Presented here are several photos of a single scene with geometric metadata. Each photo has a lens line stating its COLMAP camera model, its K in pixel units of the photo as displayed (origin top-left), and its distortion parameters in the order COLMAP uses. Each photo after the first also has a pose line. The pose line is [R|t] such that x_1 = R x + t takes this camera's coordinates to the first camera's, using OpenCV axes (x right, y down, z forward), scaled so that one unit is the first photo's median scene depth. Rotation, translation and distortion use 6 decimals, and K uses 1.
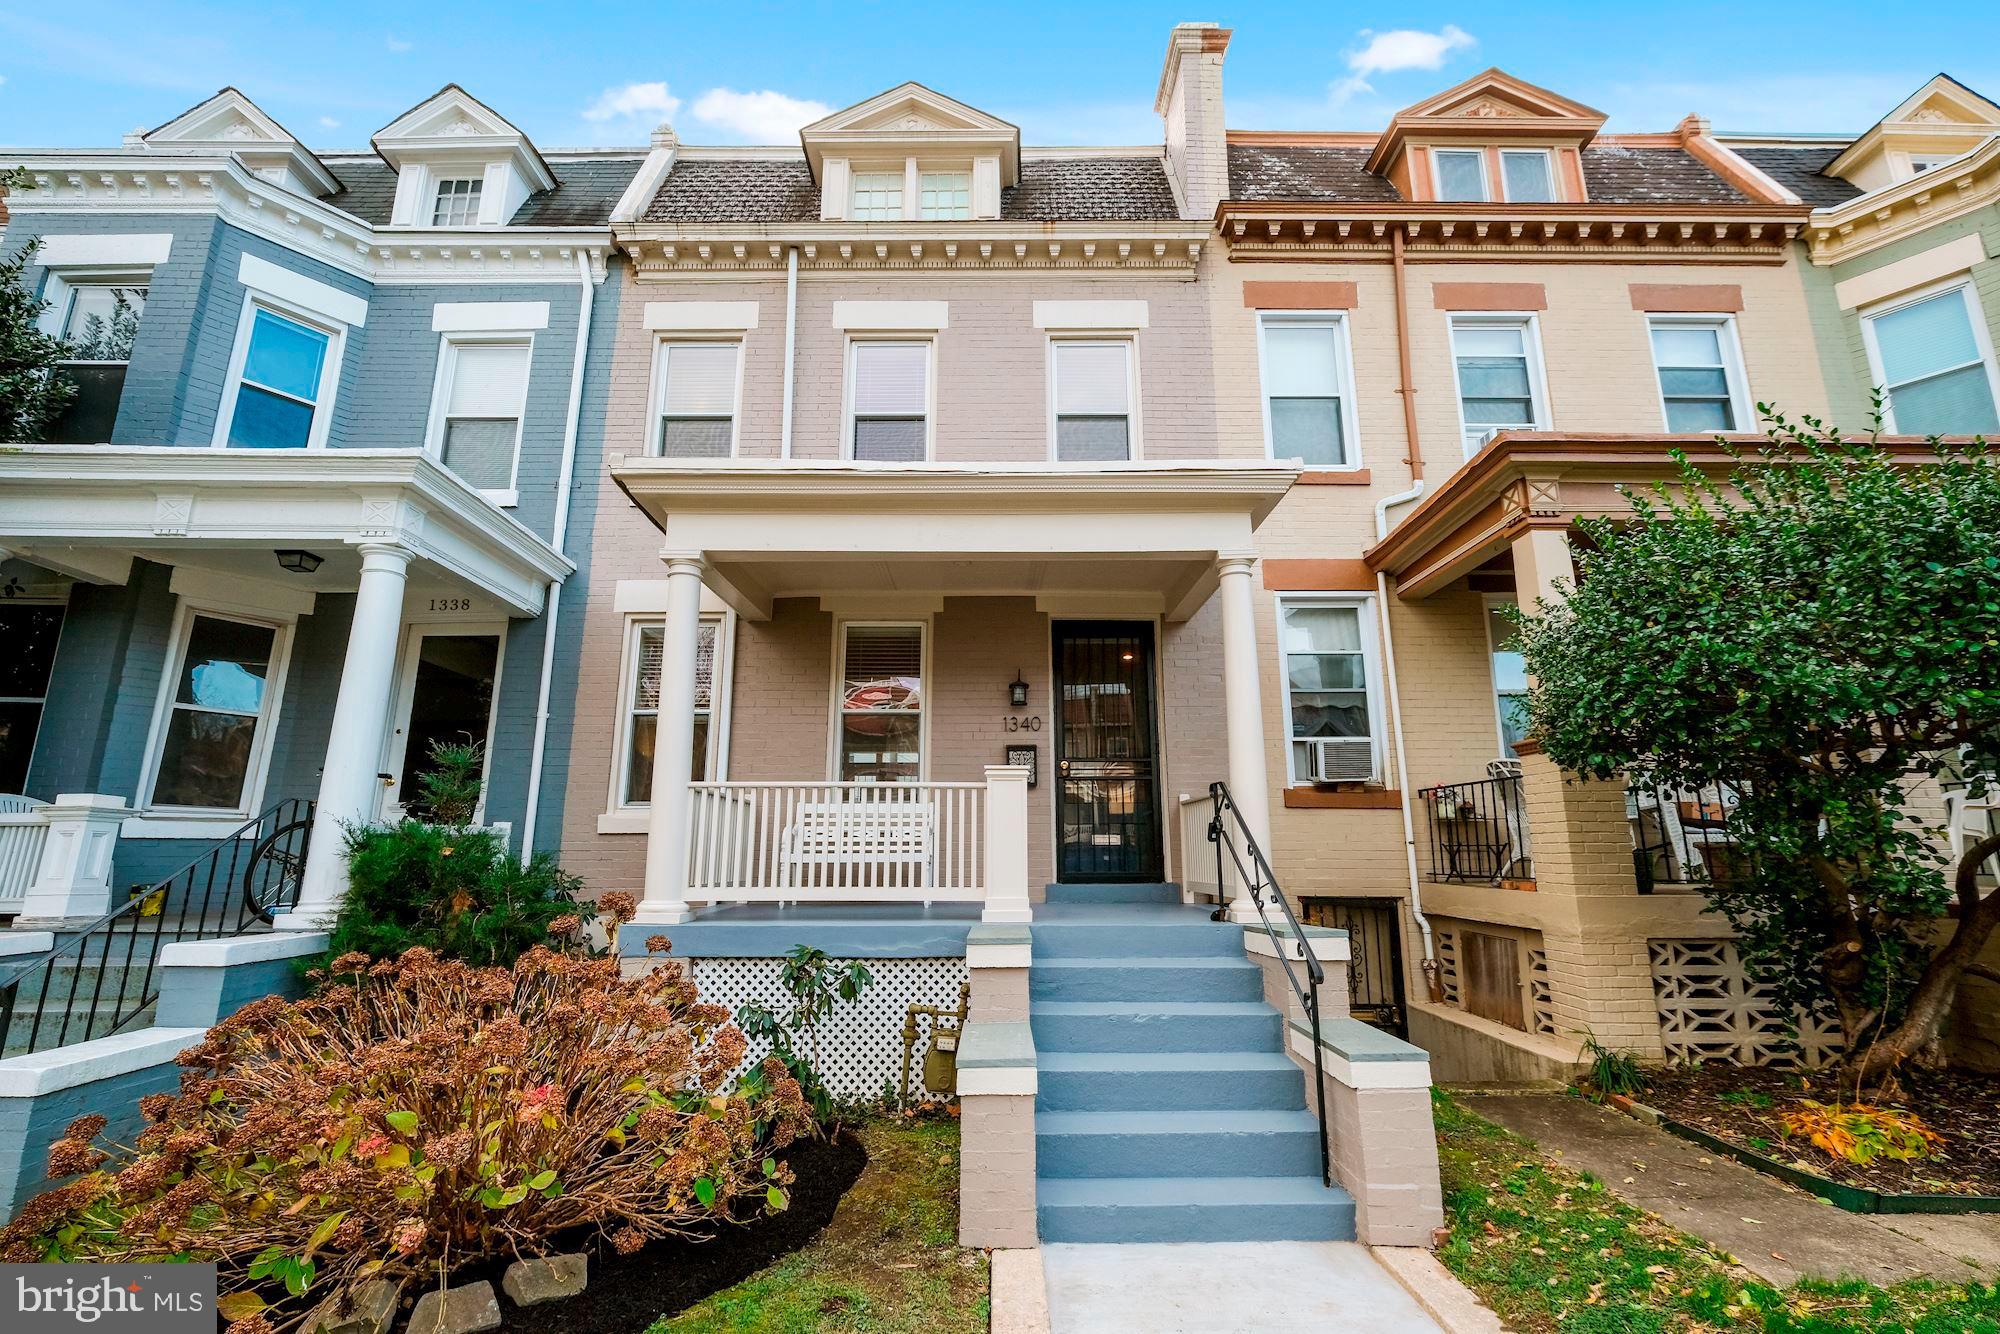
lens RADIAL K [[878.1, 0, 998.6], [0, 878.1, 664.1], [0, 0, 1]] dist [-0.004506, 0.001313]
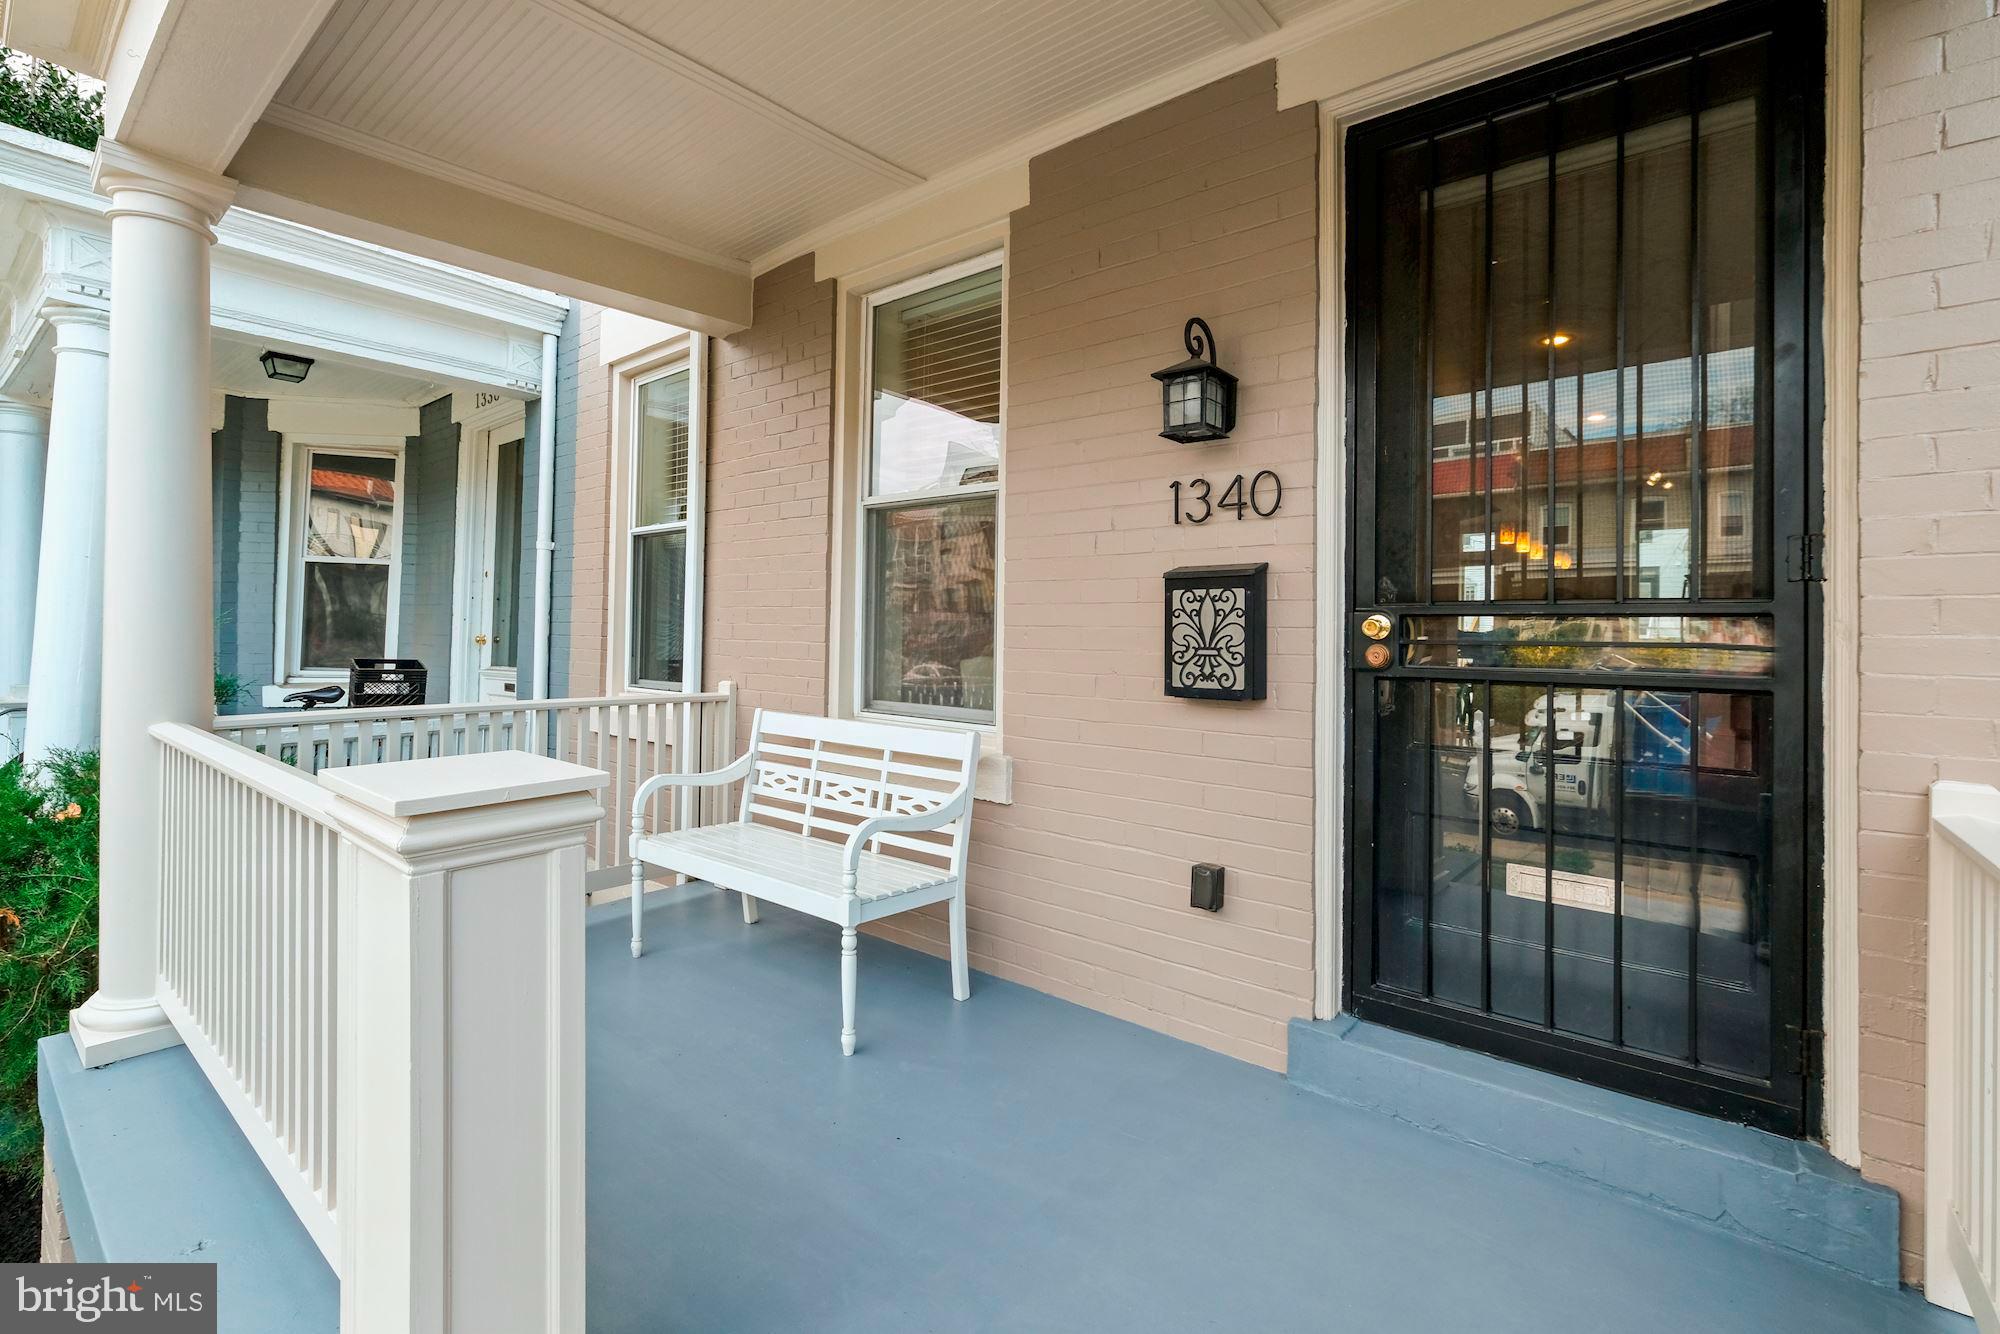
lens RADIAL K [[878.1, 0, 1024.9], [0, 878.1, 617.0], [0, 0, 1]] dist [-0.004506, 0.001313]
pose [[0.776449, 0.002192, -0.630176, 0.158360], [0.124768, 0.979664, 0.157137, 0.048584], [0.617705, -0.200635, 0.760385, 0.668258]]
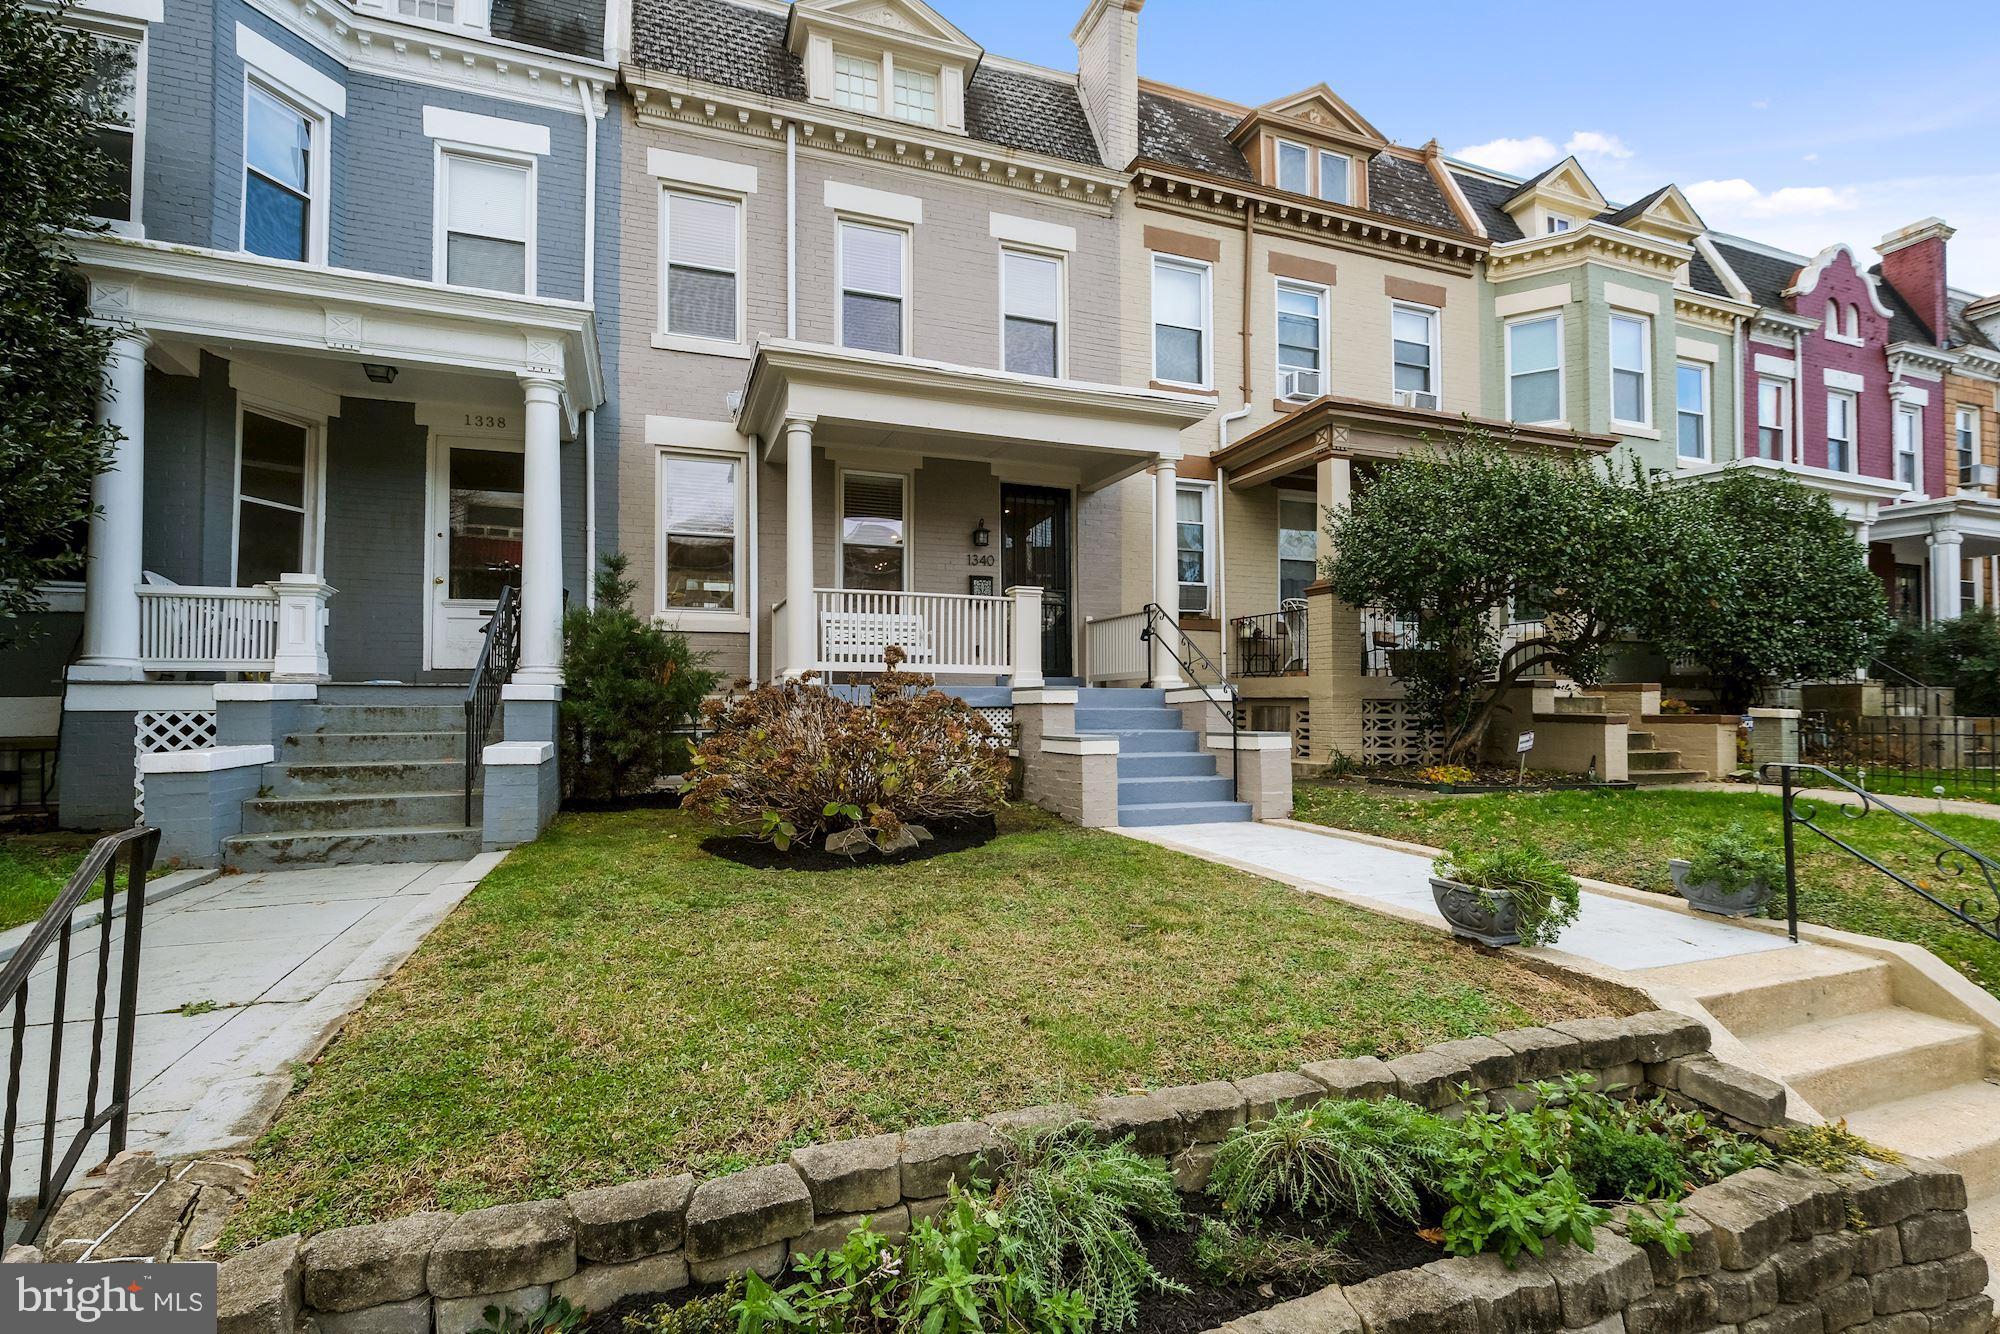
lens RADIAL K [[938.9, 0, 1008.1], [0, 938.9, 675.6], [0, 0, 1]] dist [-0.003580, -0.000603]
pose [[0.939726, 0.015116, 0.341595, -0.396775], [-0.075801, 0.983375, 0.165011, 0.001742], [-0.333422, -0.180958, 0.925248, -0.350279]]
